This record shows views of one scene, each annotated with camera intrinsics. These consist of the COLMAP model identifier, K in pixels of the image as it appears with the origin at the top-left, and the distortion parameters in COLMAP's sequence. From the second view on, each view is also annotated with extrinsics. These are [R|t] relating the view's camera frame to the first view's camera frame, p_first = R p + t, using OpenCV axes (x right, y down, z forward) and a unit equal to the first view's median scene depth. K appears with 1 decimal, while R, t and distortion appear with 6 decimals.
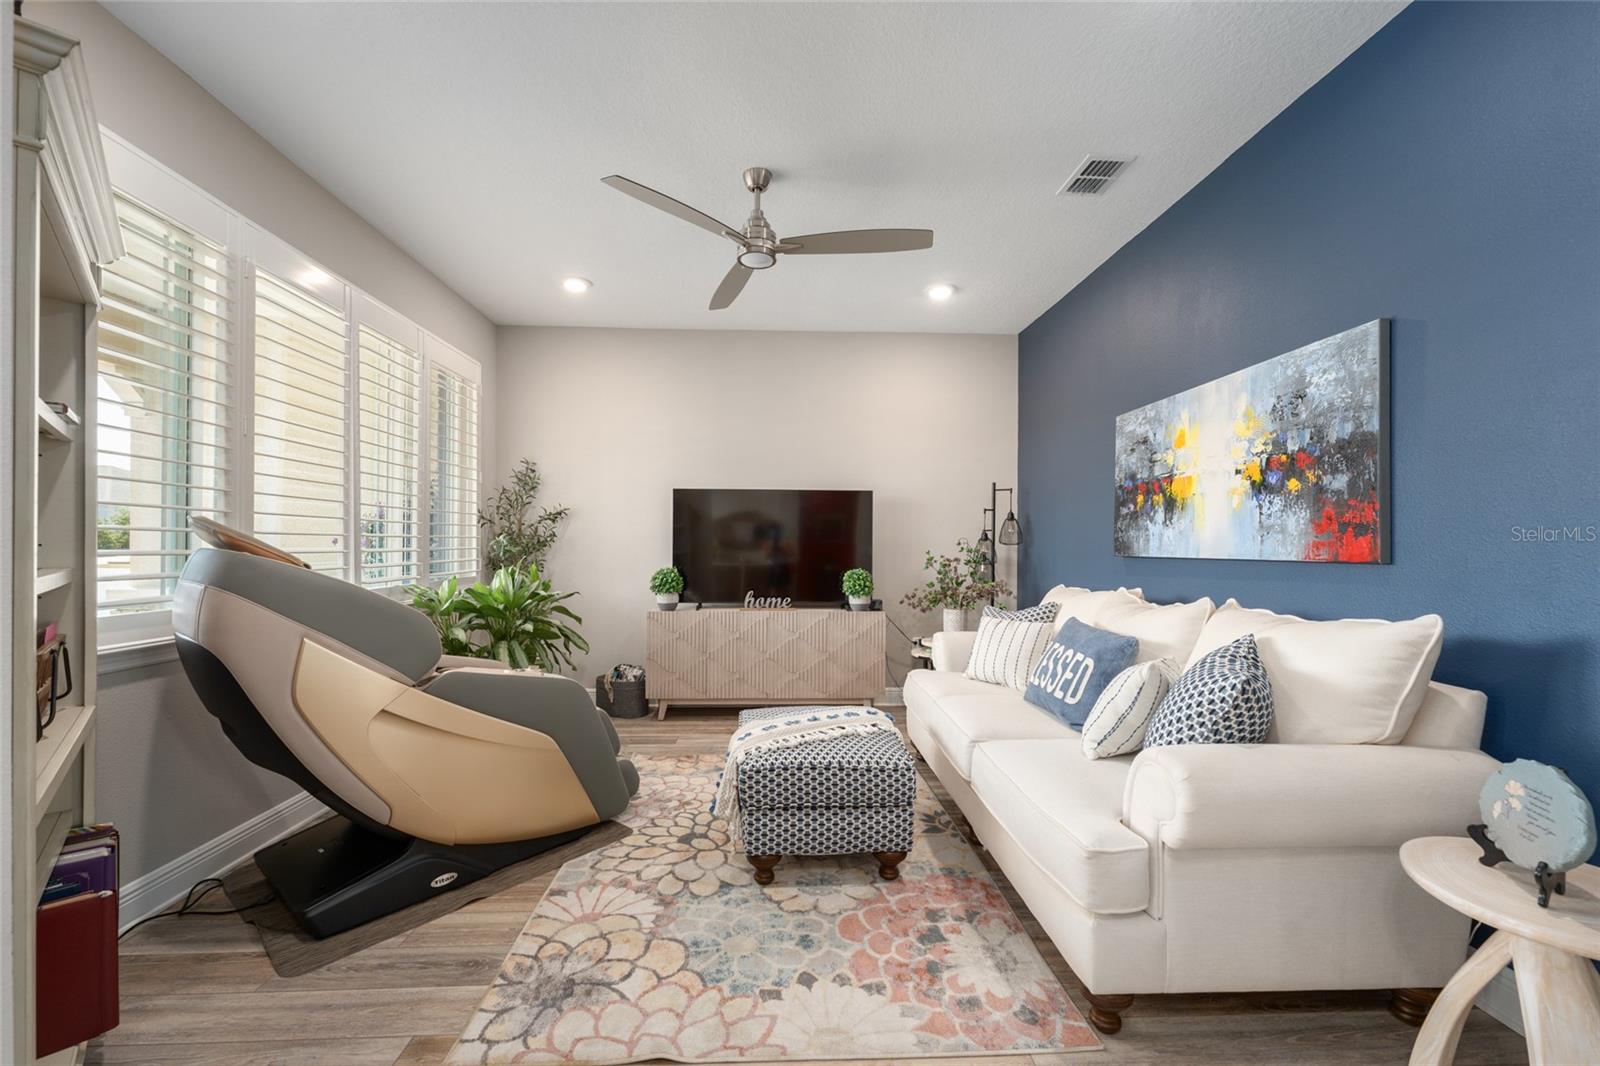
lens RADIAL K [[644.5, 0, 798.4], [0, 644.5, 545.2], [0, 0, 1]] dist [-0.002788, 0.001485]
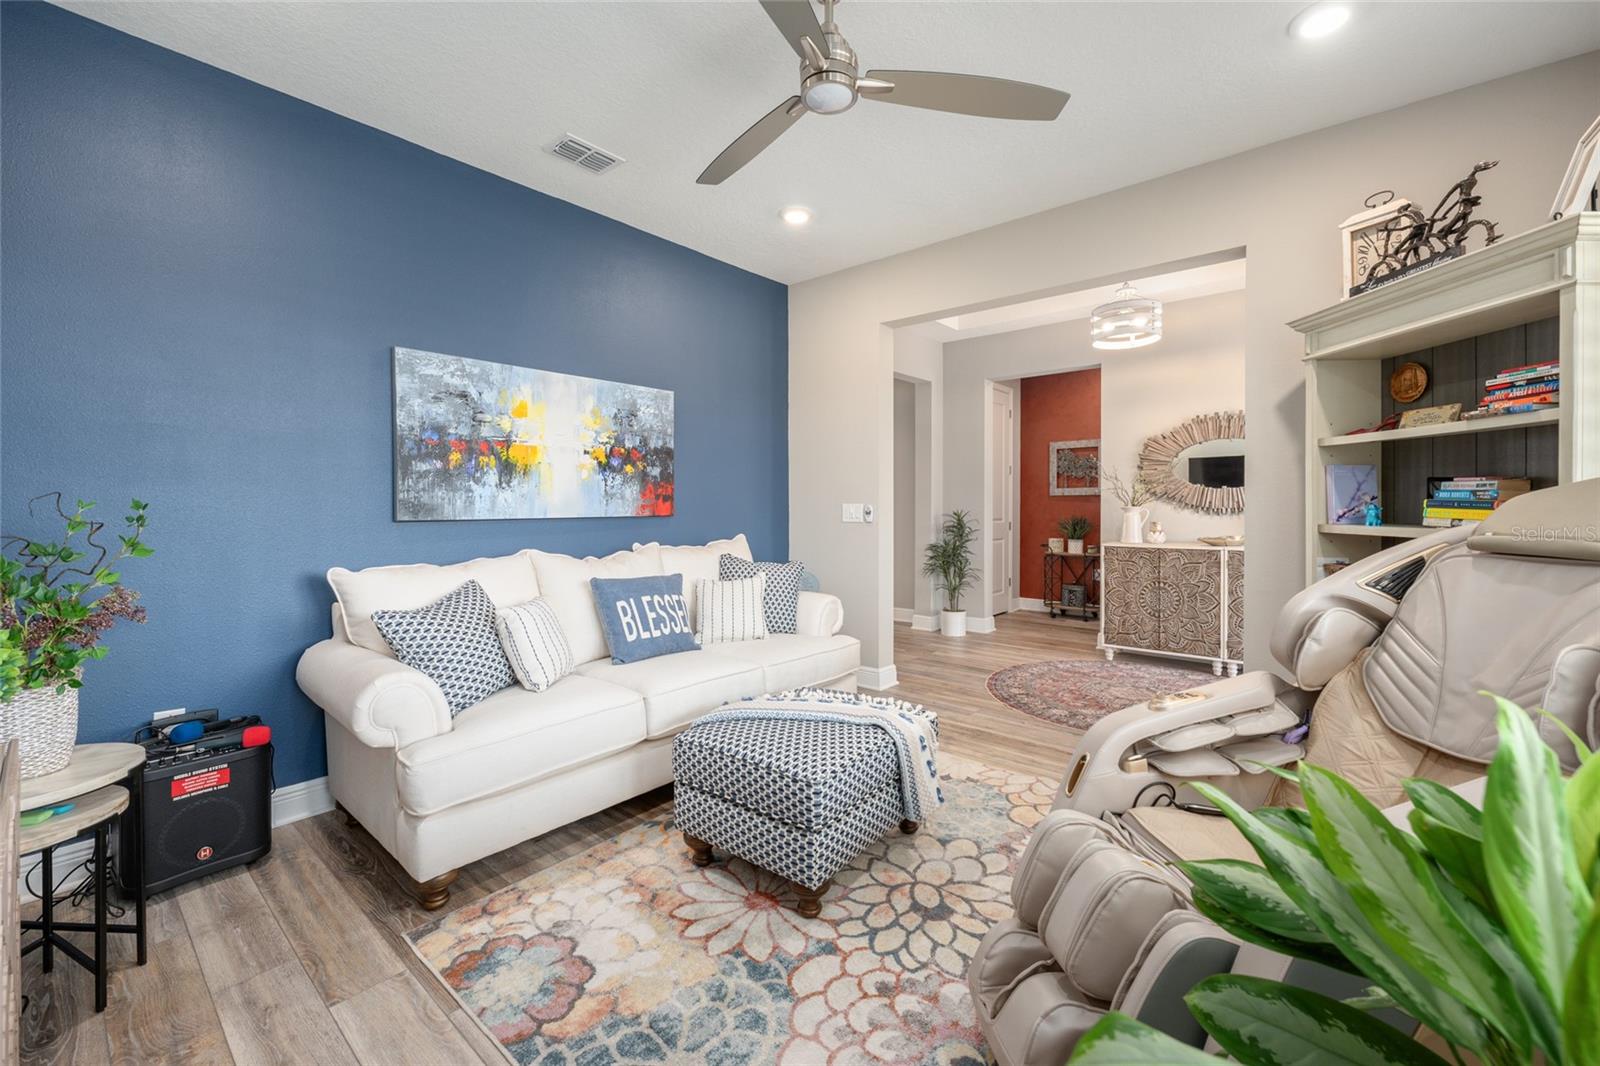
lens RADIAL K [[644.5, 0, 818.5], [0, 644.5, 498.1], [0, 0, 1]] dist [-0.002788, 0.001485]
pose [[-0.744694, 0.008480, 0.667352, -0.574330], [0.002397, 0.999947, -0.010032, -0.003980], [-0.667402, -0.005871, -0.744675, 1.676225]]
